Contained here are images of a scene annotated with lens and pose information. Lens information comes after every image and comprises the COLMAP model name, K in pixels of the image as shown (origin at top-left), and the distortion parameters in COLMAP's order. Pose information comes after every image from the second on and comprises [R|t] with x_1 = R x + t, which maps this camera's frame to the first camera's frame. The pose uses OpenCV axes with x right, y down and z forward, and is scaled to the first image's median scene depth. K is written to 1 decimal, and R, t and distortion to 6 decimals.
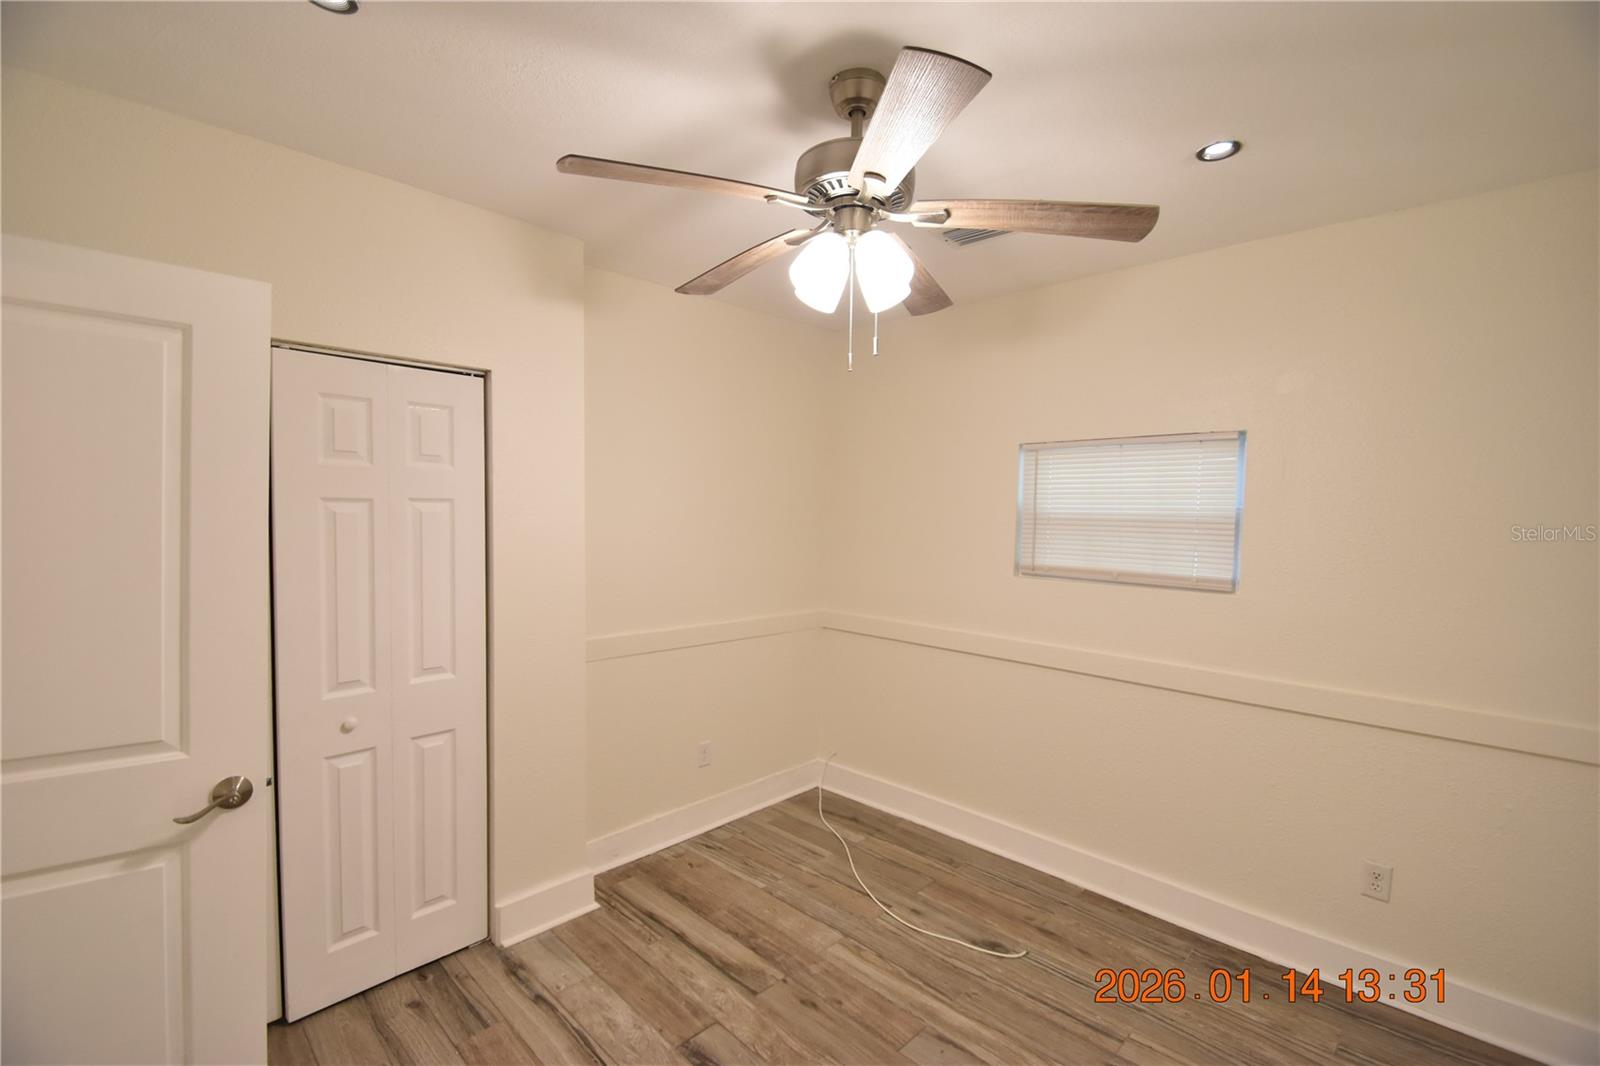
lens RADIAL K [[697.3, 0, 796.9], [0, 697.3, 539.4], [0, 0, 1]] dist [0.011891, -0.016051]
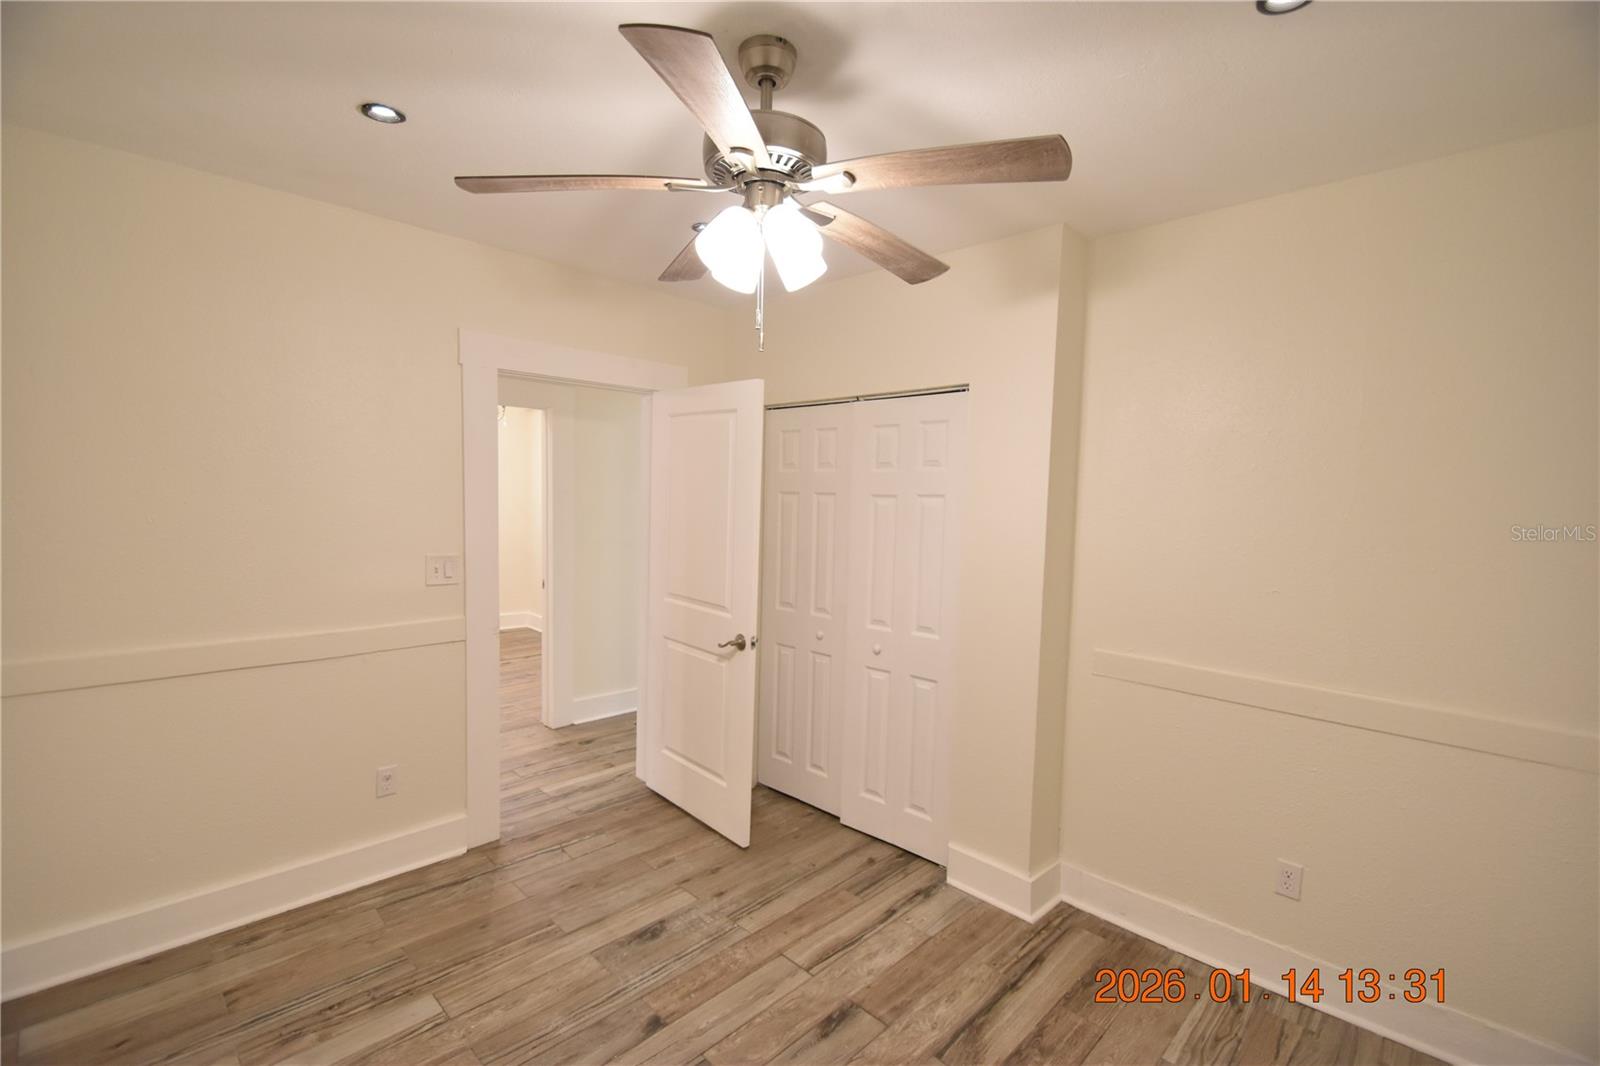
lens RADIAL K [[697.3, 0, 796.9], [0, 697.3, 539.4], [0, 0, 1]] dist [0.011891, -0.016051]
pose [[0.003536, 0.046002, -0.998935, 0.718570], [-0.069221, 0.996556, 0.045648, -0.017304], [0.997595, 0.068986, 0.006708, 0.714866]]
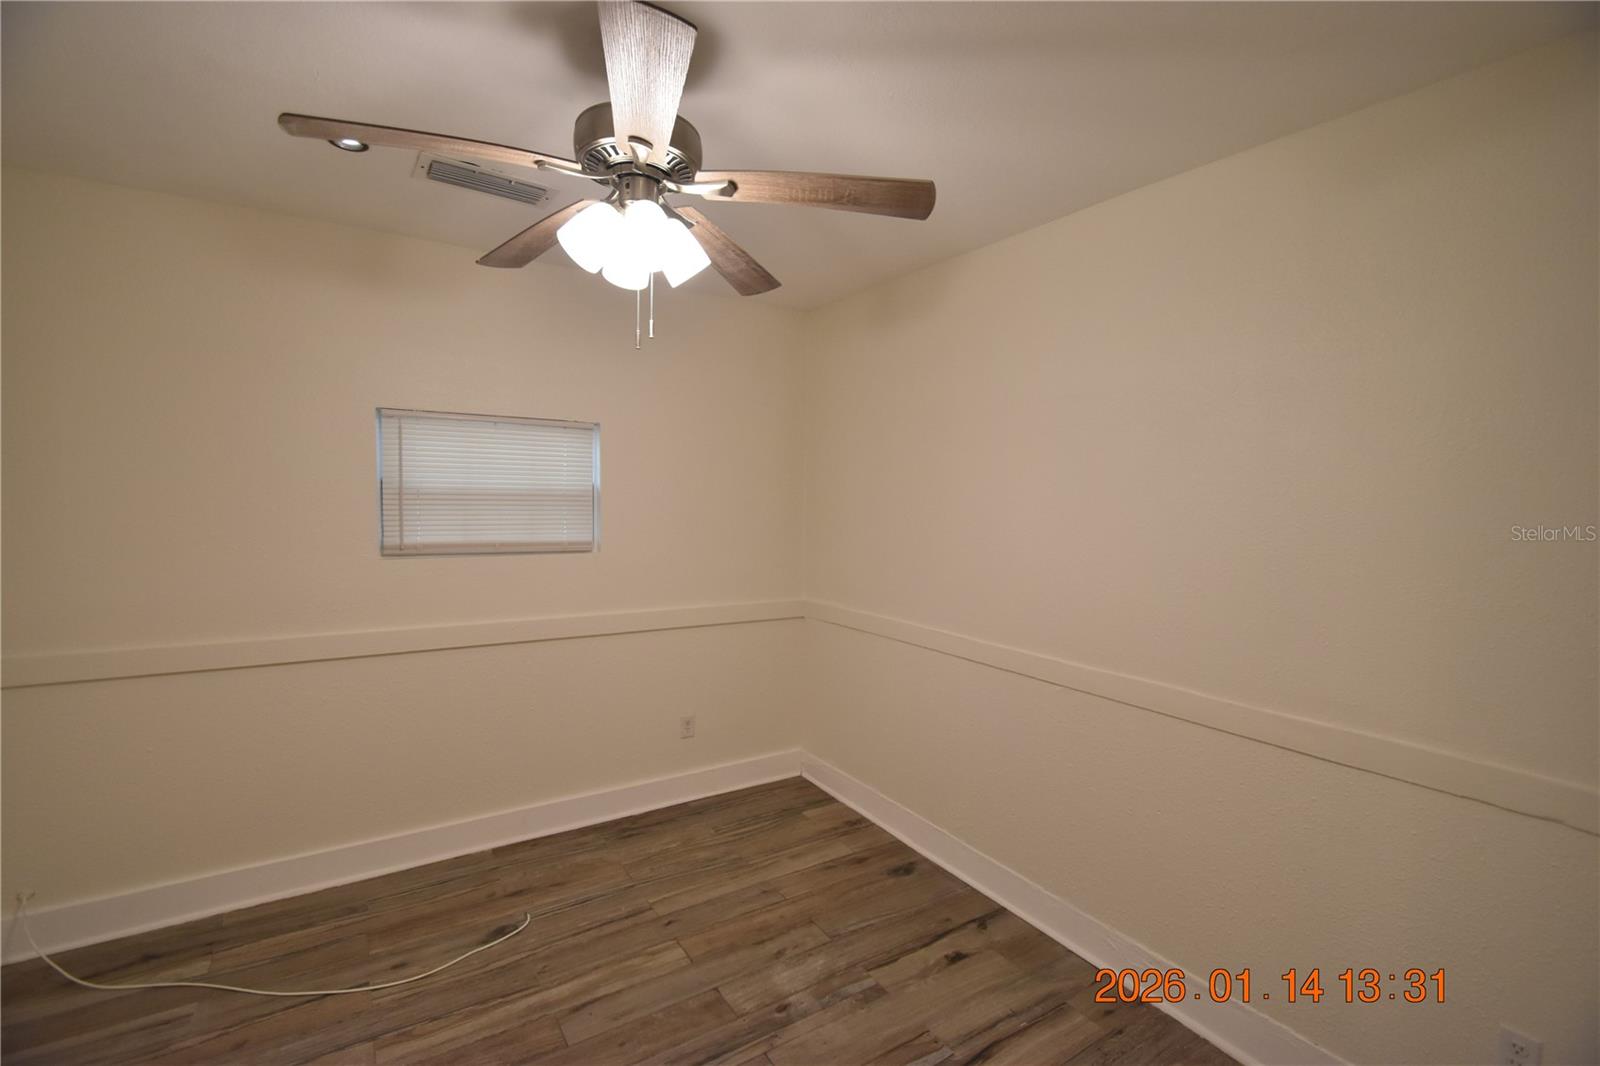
lens RADIAL K [[713.0, 0, 791.4], [0, 713.0, 536.8], [0, 0, 1]] dist [0.034808, -0.021855]
pose [[0.223414, -0.076644, 0.971706, -0.582409], [0.019609, 0.997055, 0.074135, -0.041220], [-0.974526, 0.002491, 0.224259, 0.377118]]
